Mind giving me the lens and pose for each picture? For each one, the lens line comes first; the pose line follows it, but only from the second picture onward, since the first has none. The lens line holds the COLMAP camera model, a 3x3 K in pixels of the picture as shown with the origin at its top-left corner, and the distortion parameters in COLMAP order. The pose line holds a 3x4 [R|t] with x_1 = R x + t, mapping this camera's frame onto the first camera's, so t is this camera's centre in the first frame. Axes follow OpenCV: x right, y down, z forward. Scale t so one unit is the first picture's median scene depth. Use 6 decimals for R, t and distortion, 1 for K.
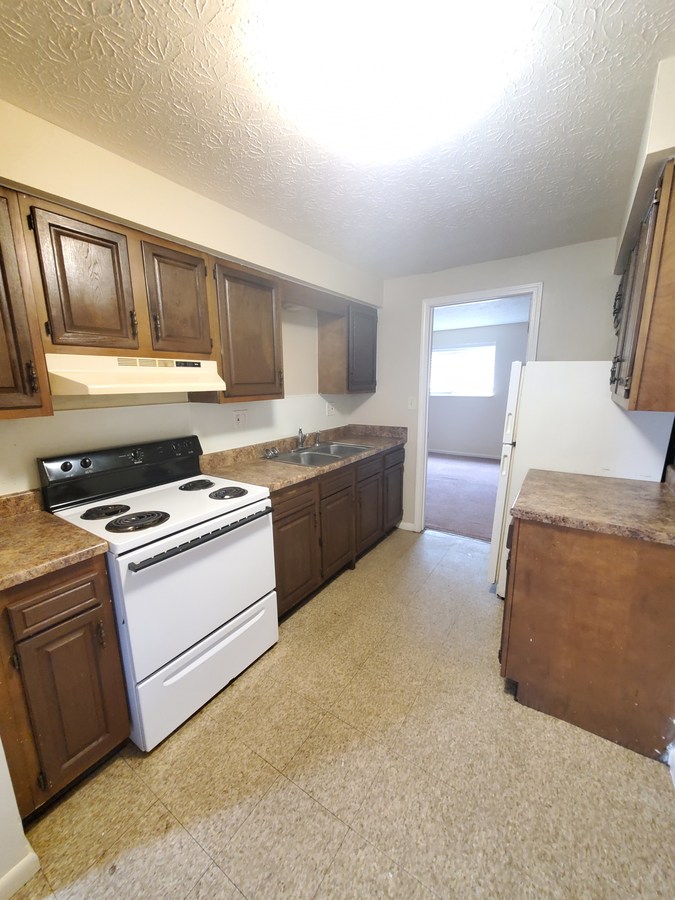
lens RADIAL K [[359.8, 0, 335.6], [0, 359.8, 453.0], [0, 0, 1]] dist [-0.002031, 0.000313]
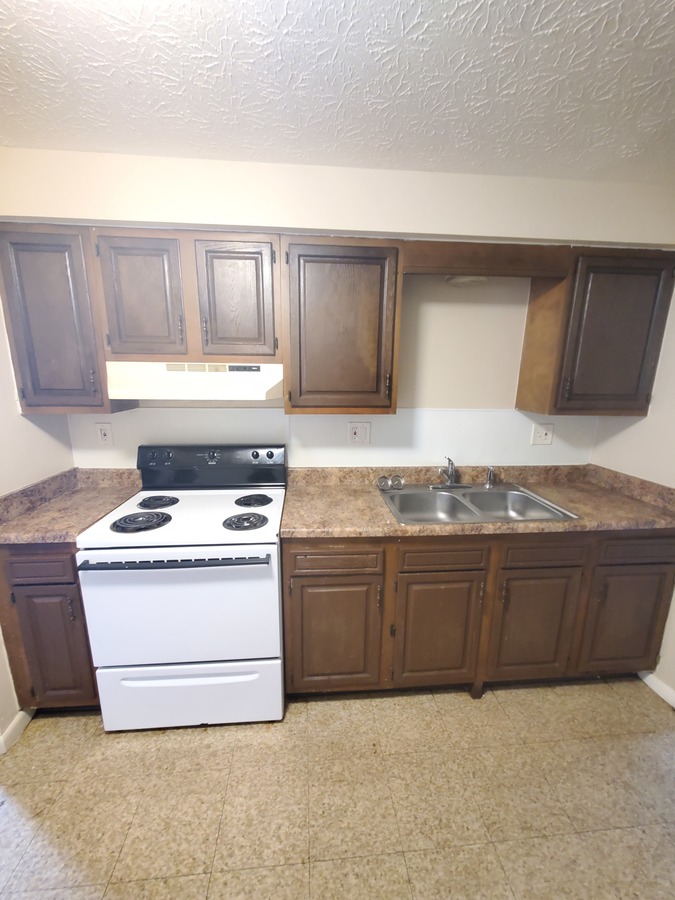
lens RADIAL K [[359.8, 0, 337.5], [0, 359.8, 452.0], [0, 0, 1]] dist [-0.002031, 0.000313]
pose [[0.621410, 0.187703, -0.760669, 0.419351], [-0.173999, 0.979695, 0.099606, -0.158763], [0.763920, 0.070460, 0.641453, 0.567017]]
